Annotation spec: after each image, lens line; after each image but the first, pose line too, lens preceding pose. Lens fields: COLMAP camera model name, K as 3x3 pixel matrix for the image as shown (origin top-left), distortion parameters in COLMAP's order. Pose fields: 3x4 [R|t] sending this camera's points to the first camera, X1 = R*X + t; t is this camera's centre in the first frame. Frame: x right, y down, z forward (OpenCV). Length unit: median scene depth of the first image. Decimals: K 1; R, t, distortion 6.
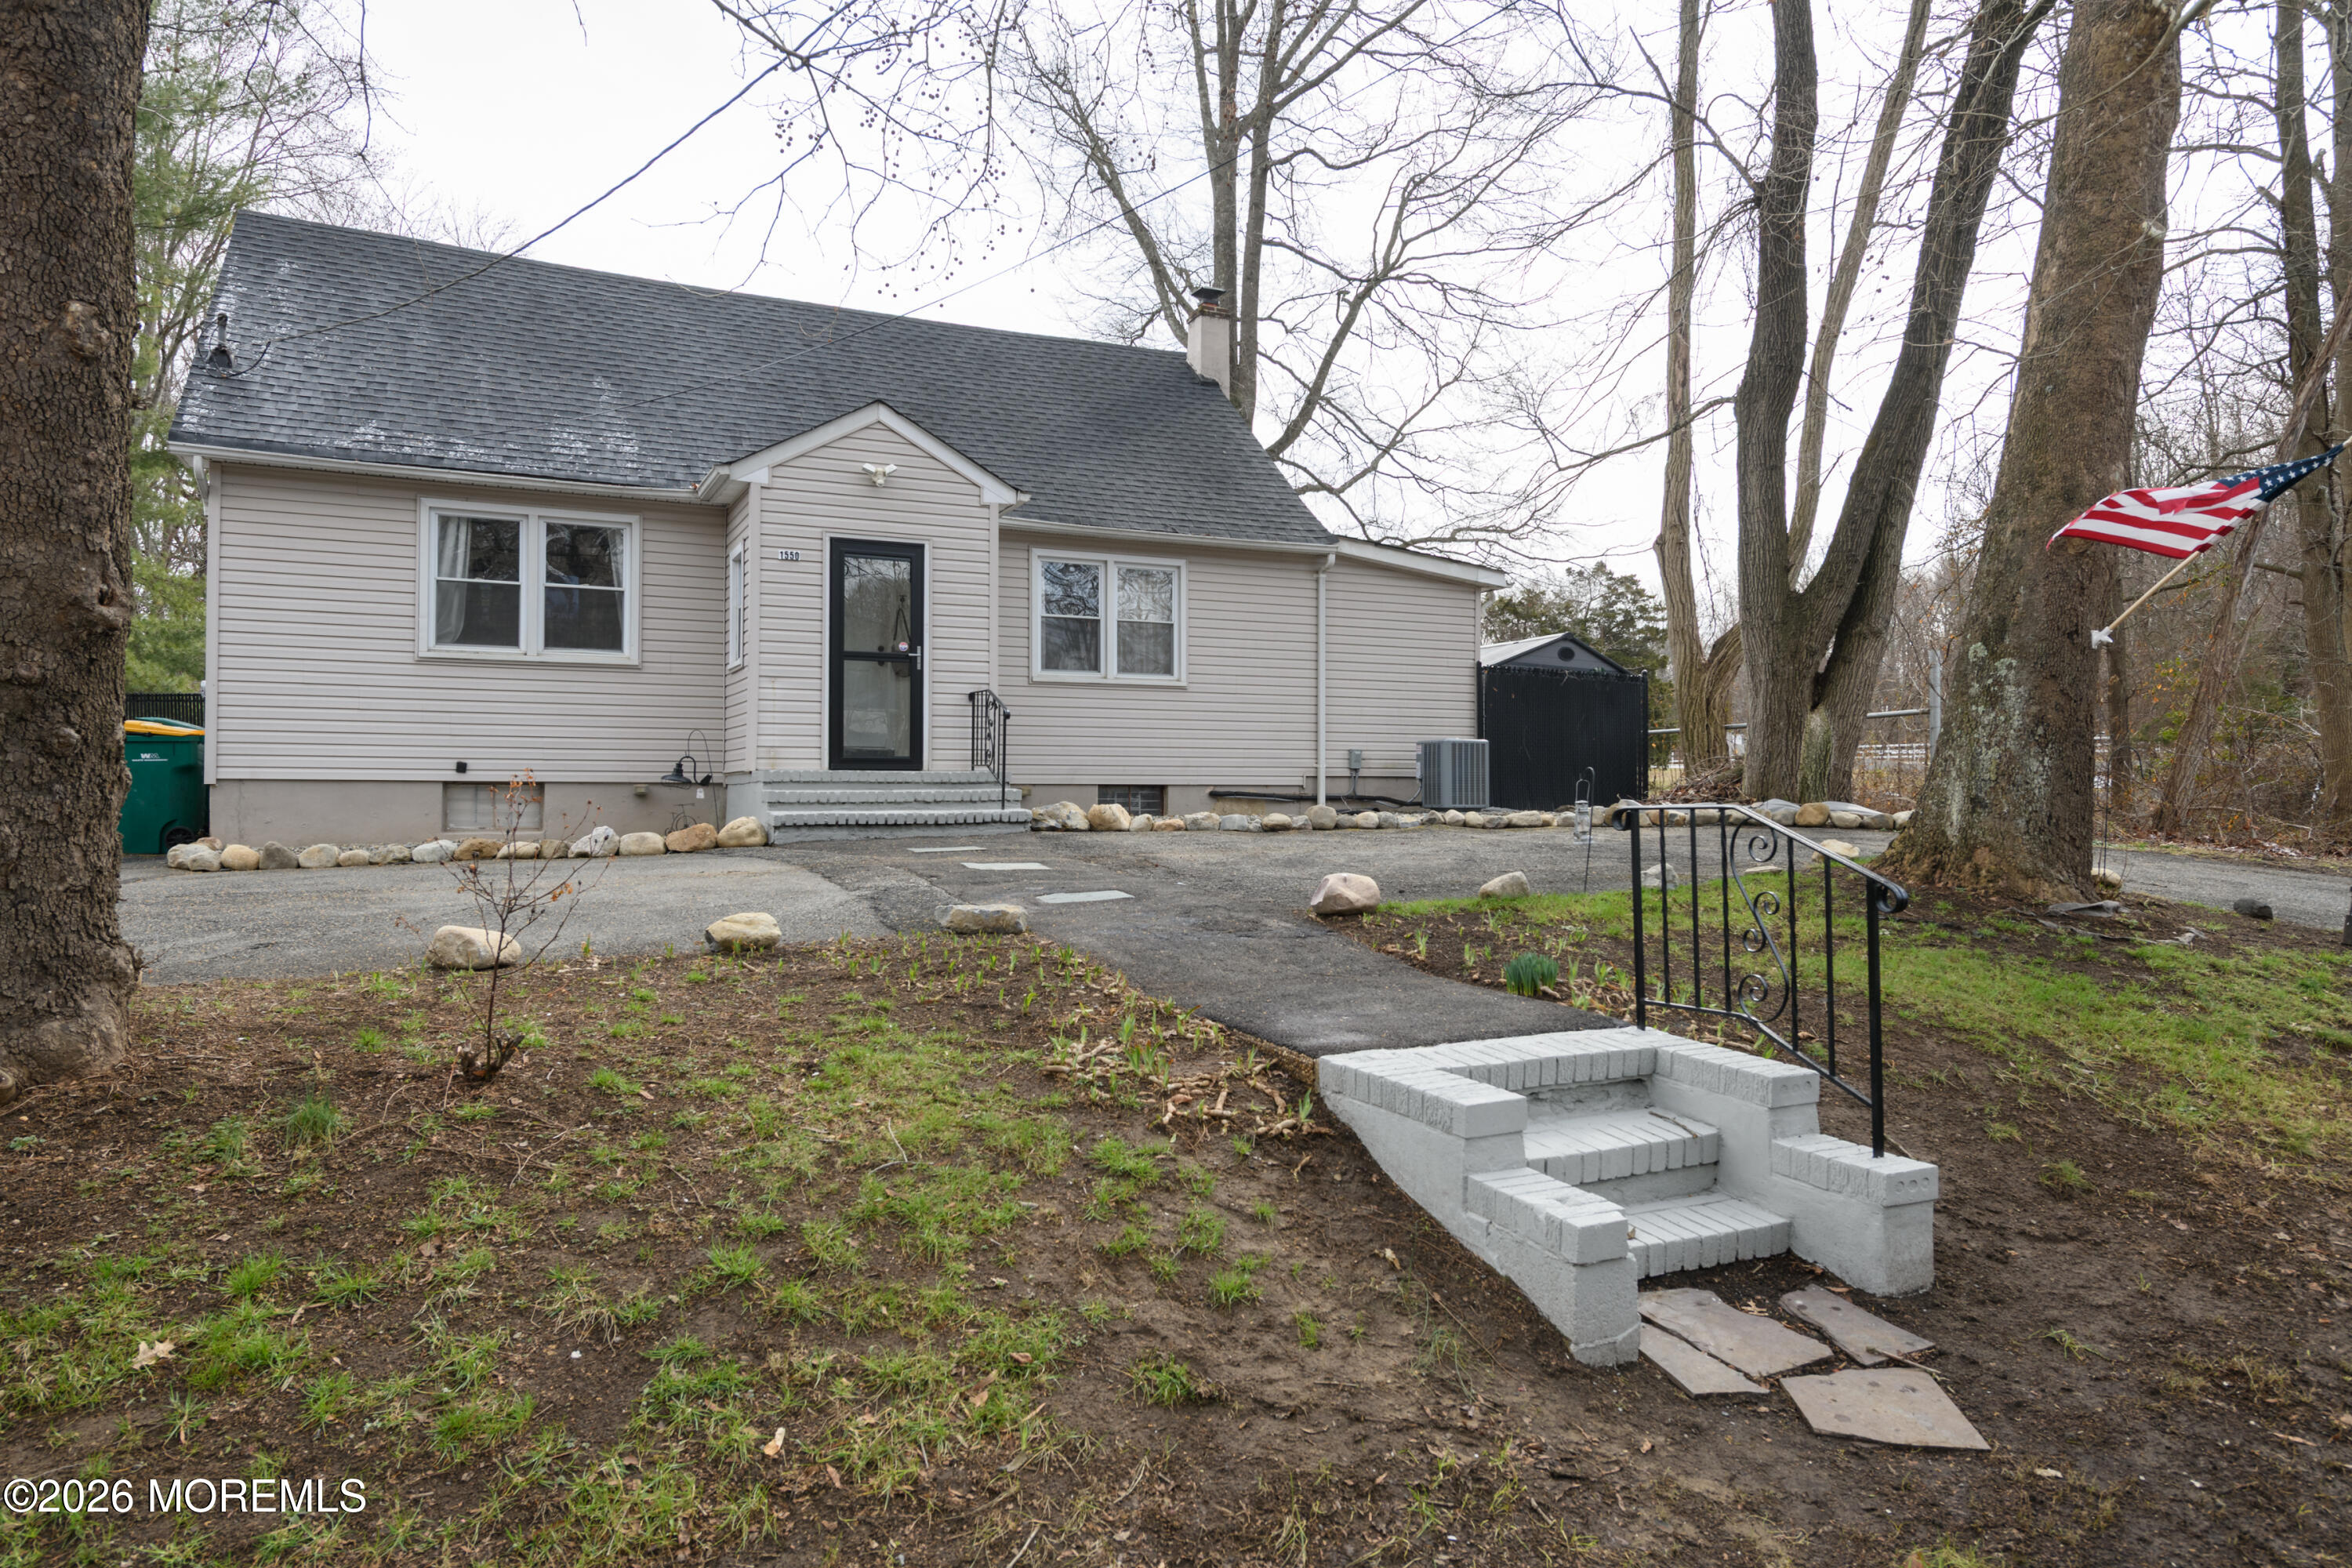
lens RADIAL K [[1404.1, 0, 1176.0], [0, 1404.1, 784.0], [0, 0, 1]] dist [-0.002889, -0.001429]
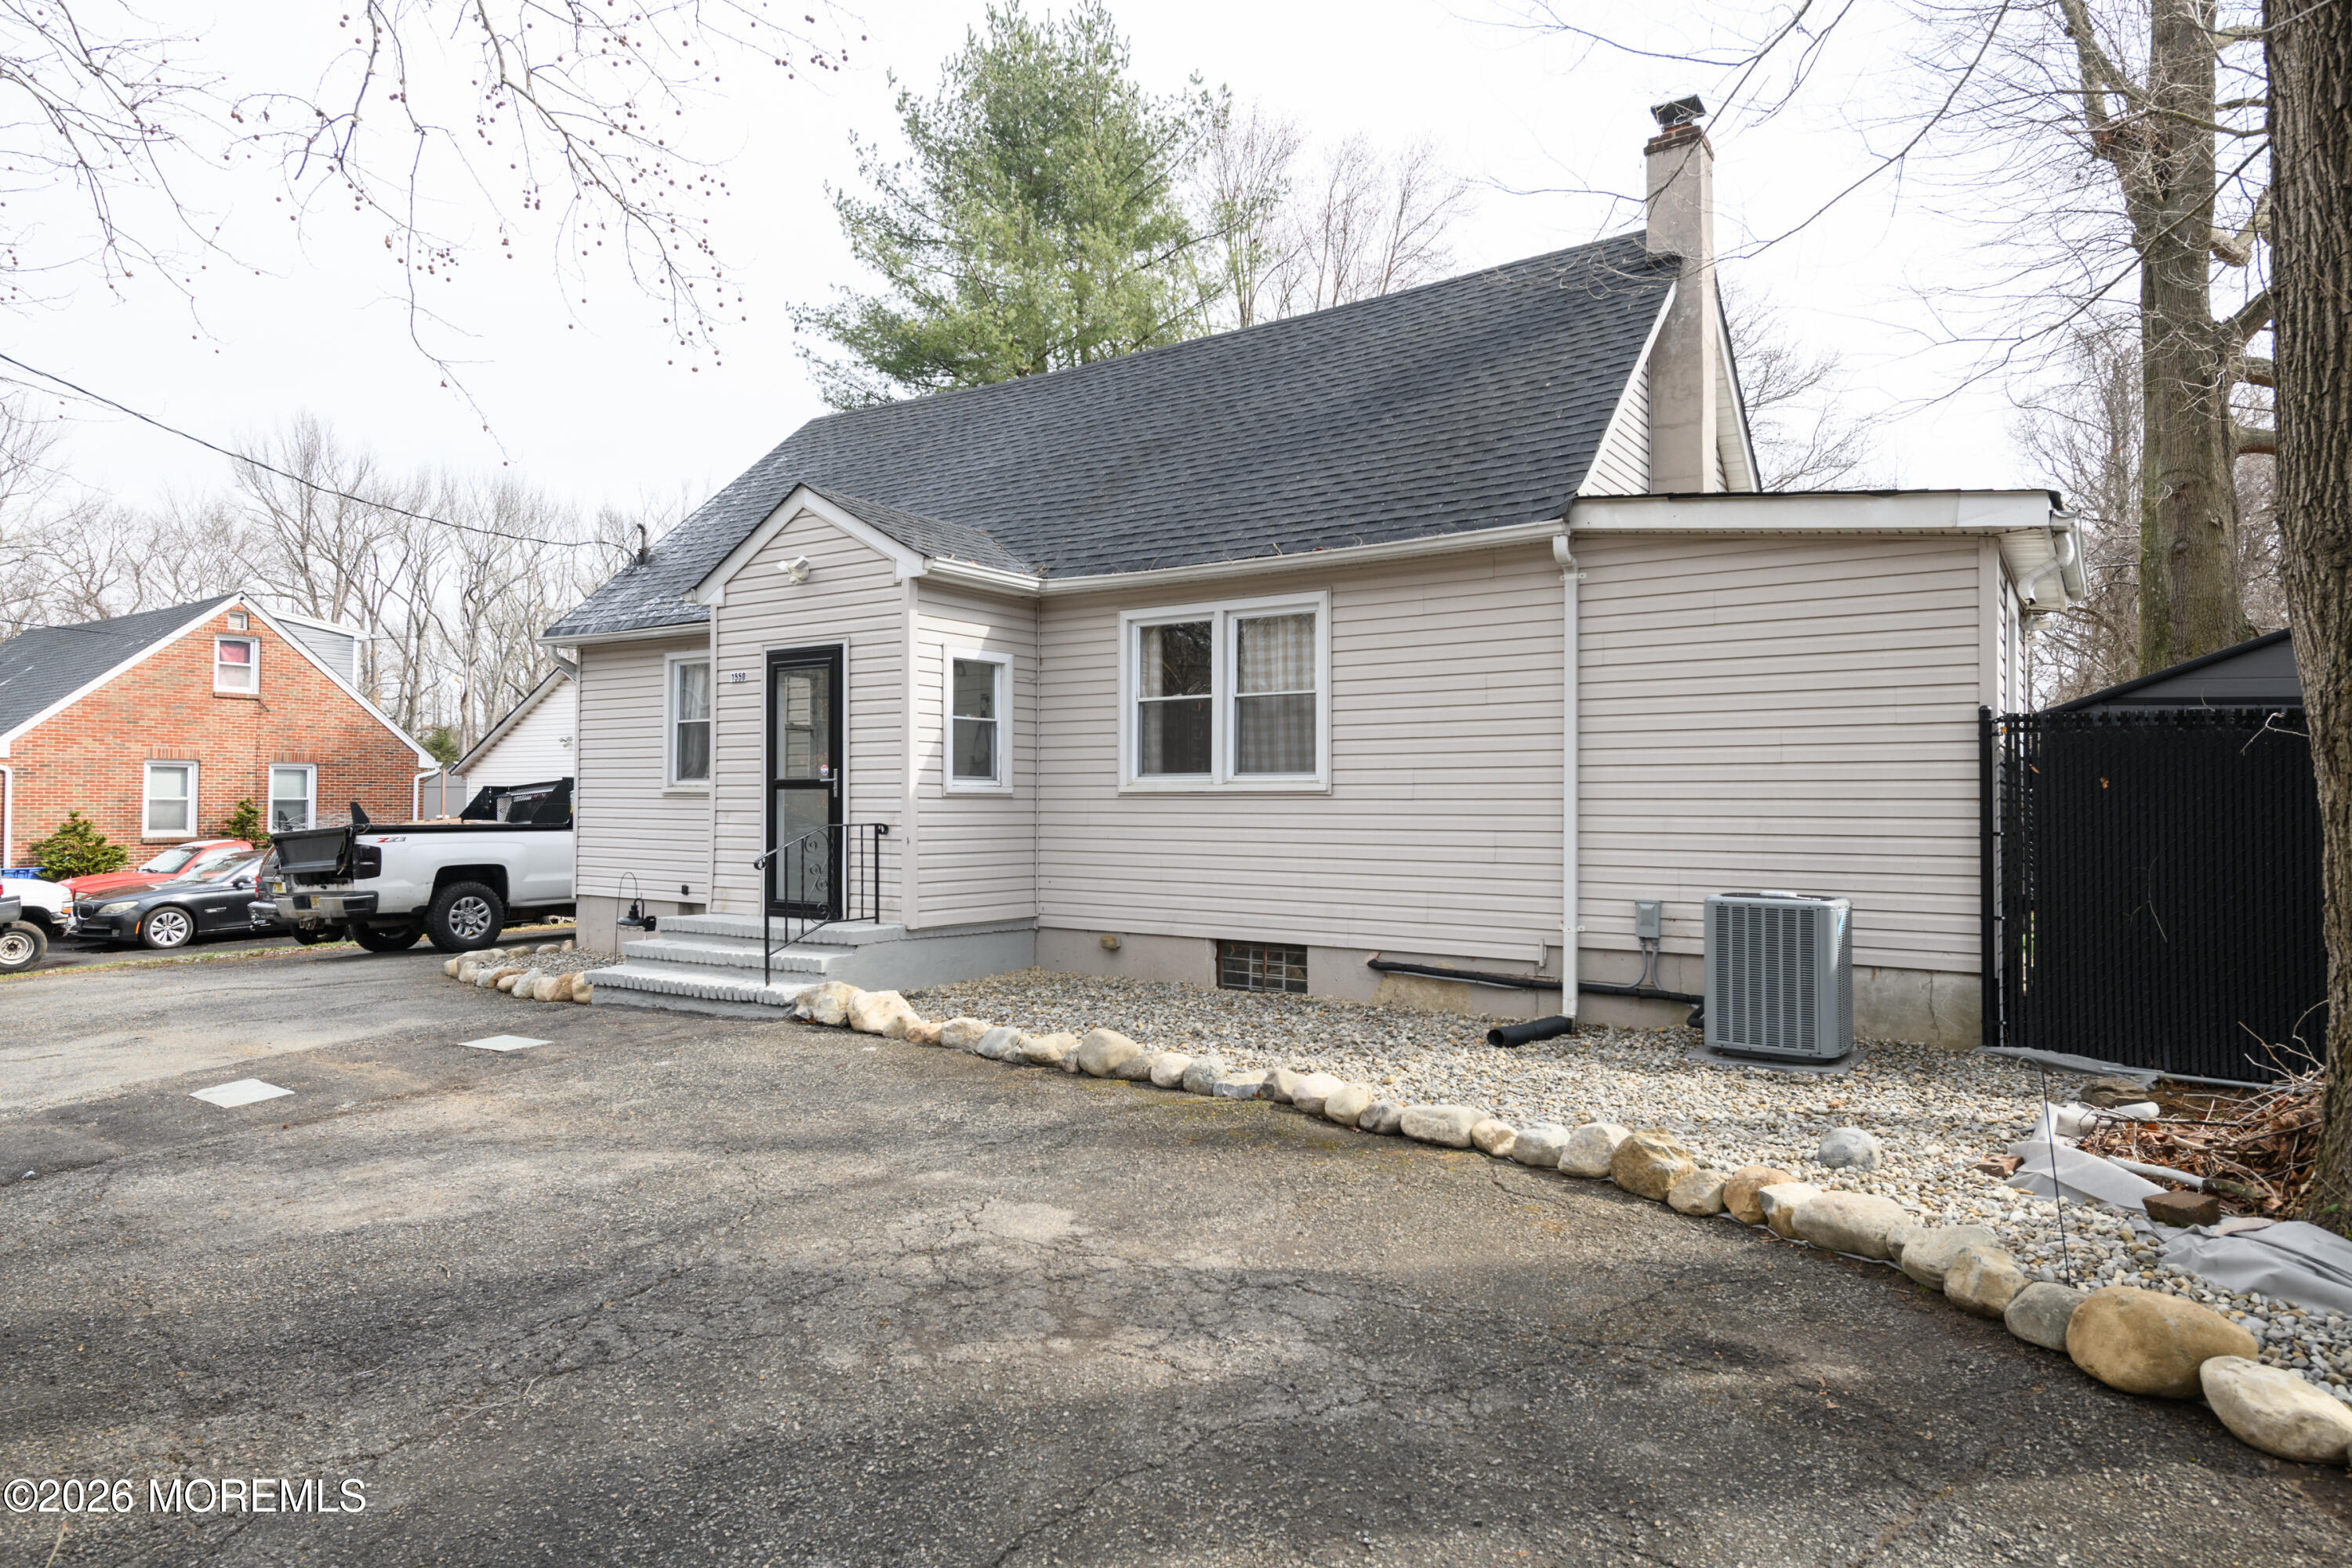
lens RADIAL K [[1332.8, 0, 1176.0], [0, 1332.8, 784.0], [0, 0, 1]] dist [0.002844, -0.000128]
pose [[0.519794, -0.015078, -0.854159, 0.487920], [0.001038, 0.999855, -0.017018, -0.063110], [0.854291, 0.007959, 0.519734, 0.635832]]
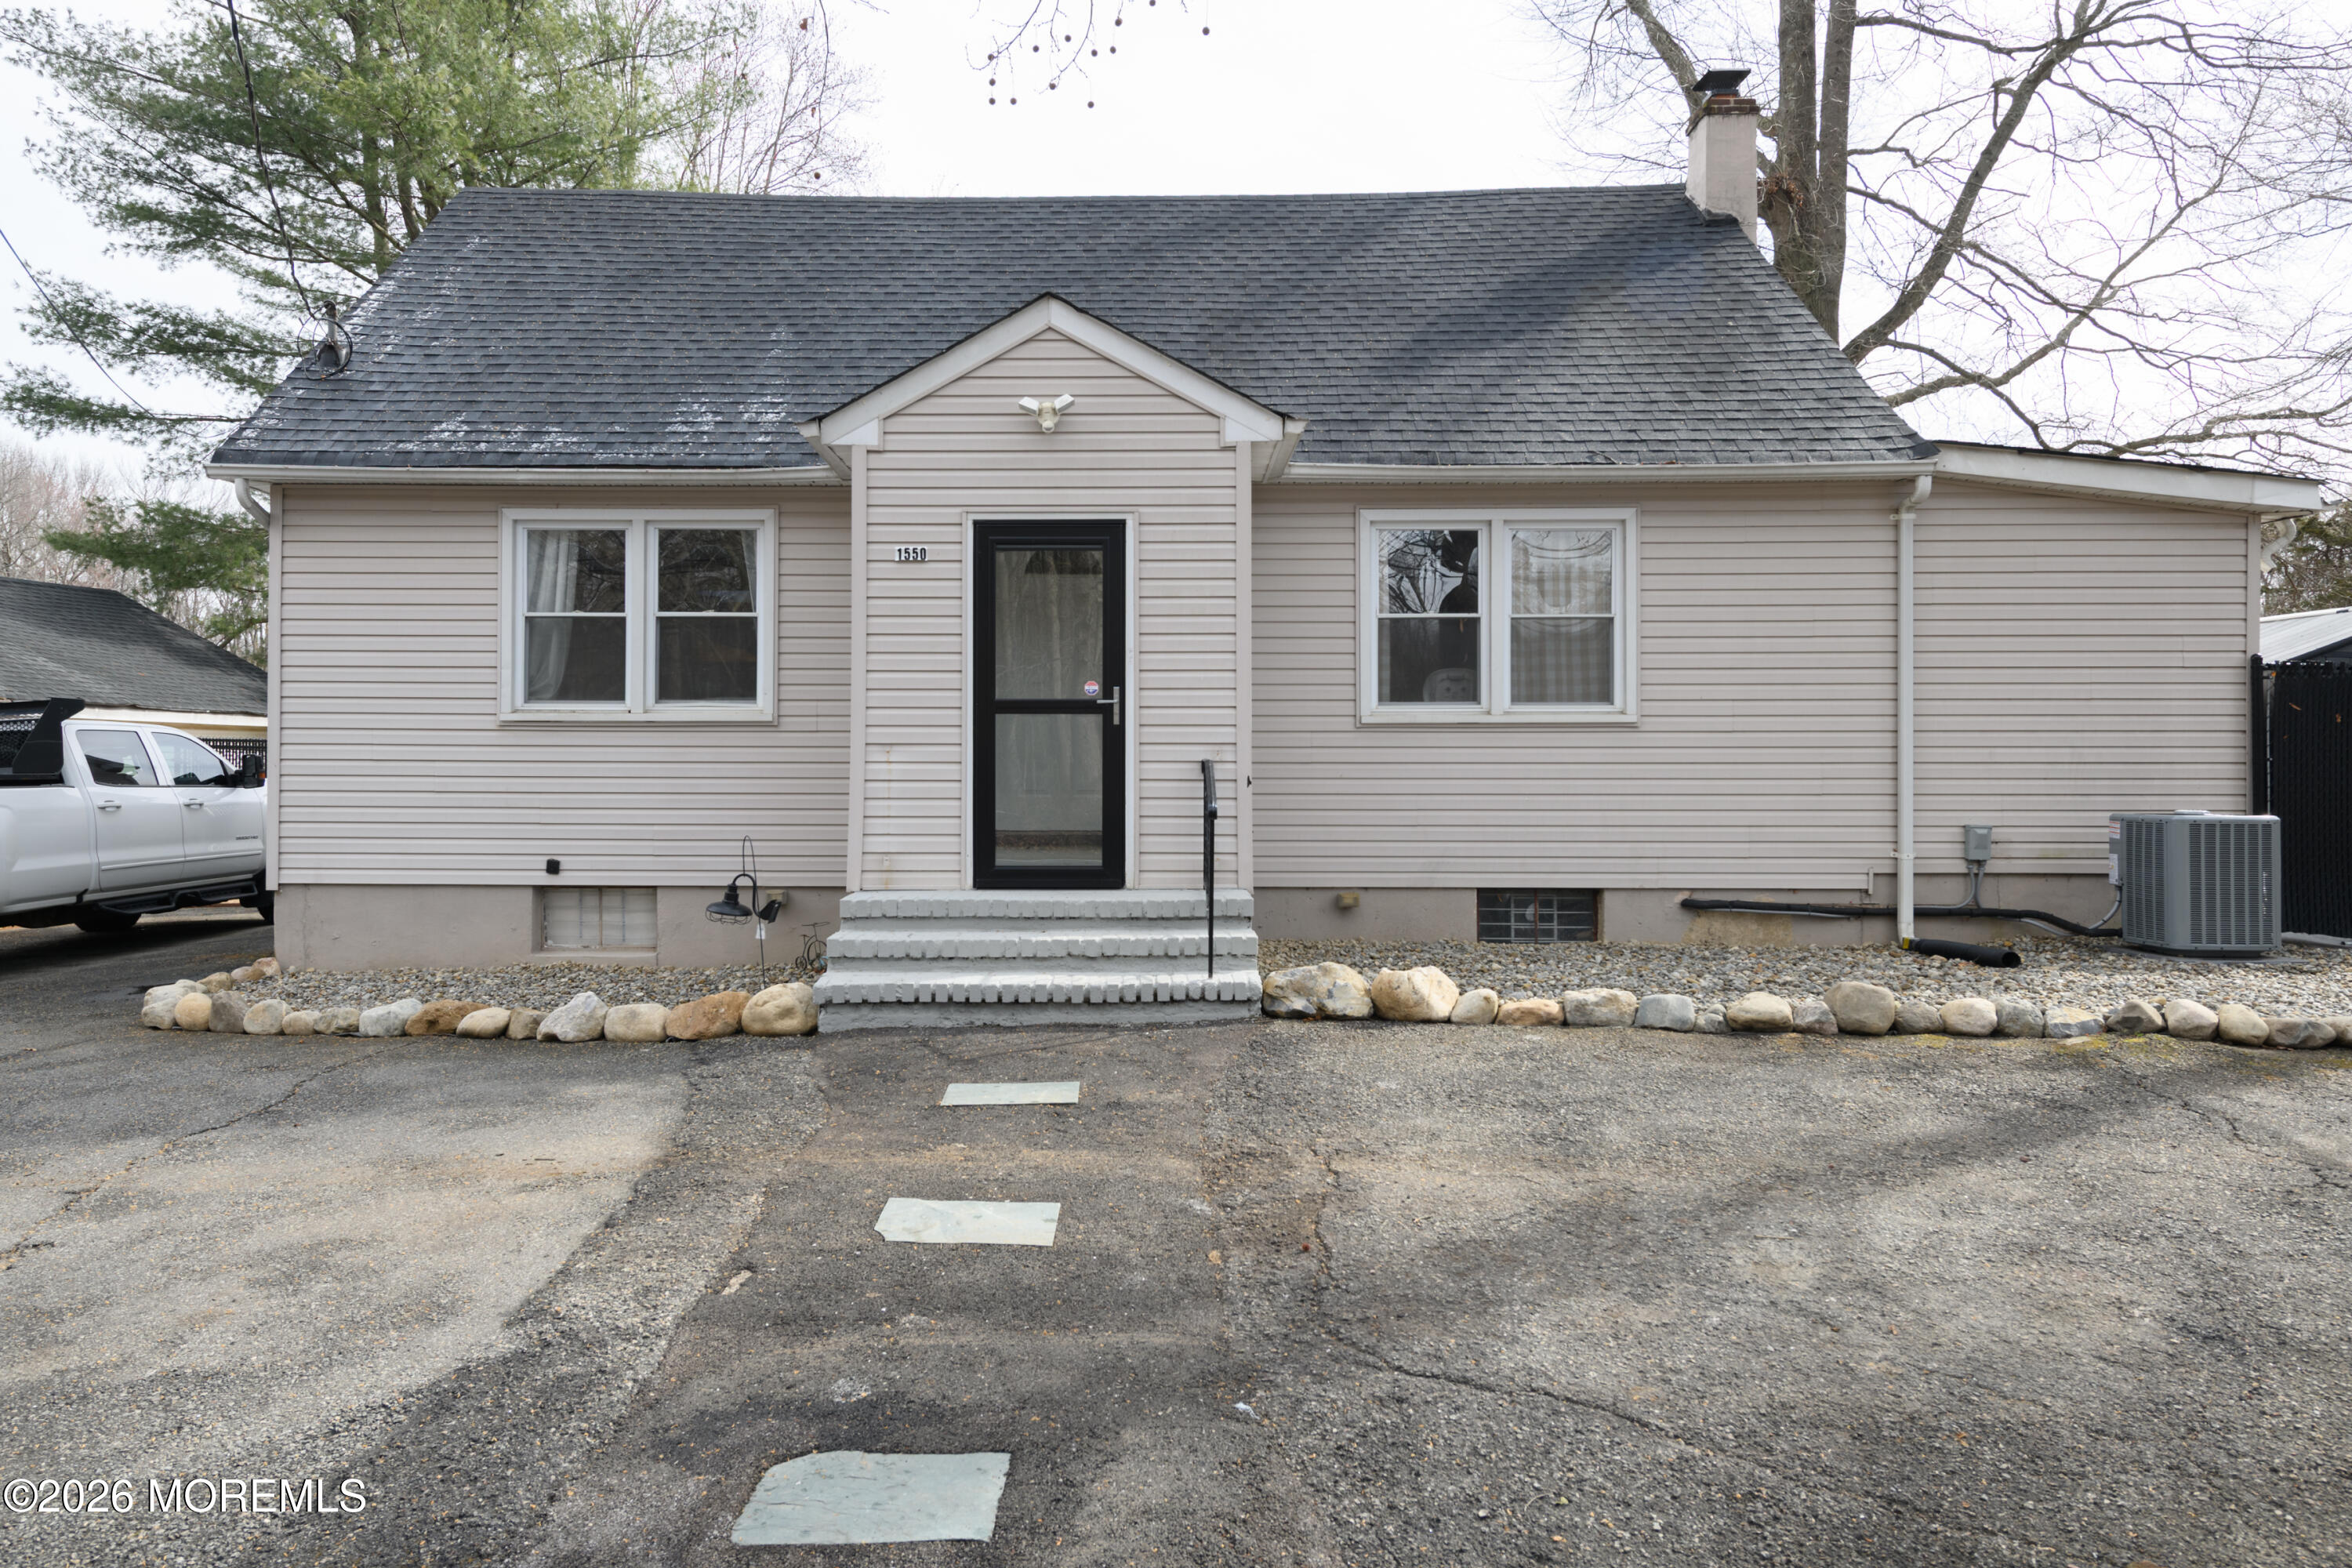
lens RADIAL K [[1448.4, 0, 1109.1], [0, 1448.4, 763.4], [0, 0, 1]] dist [0.006756, -0.003461]
pose [[0.897550, -0.001537, -0.440910, 0.077599], [0.003225, 0.999990, 0.003079, -0.055401], [0.440901, -0.004186, 0.897546, 0.357331]]
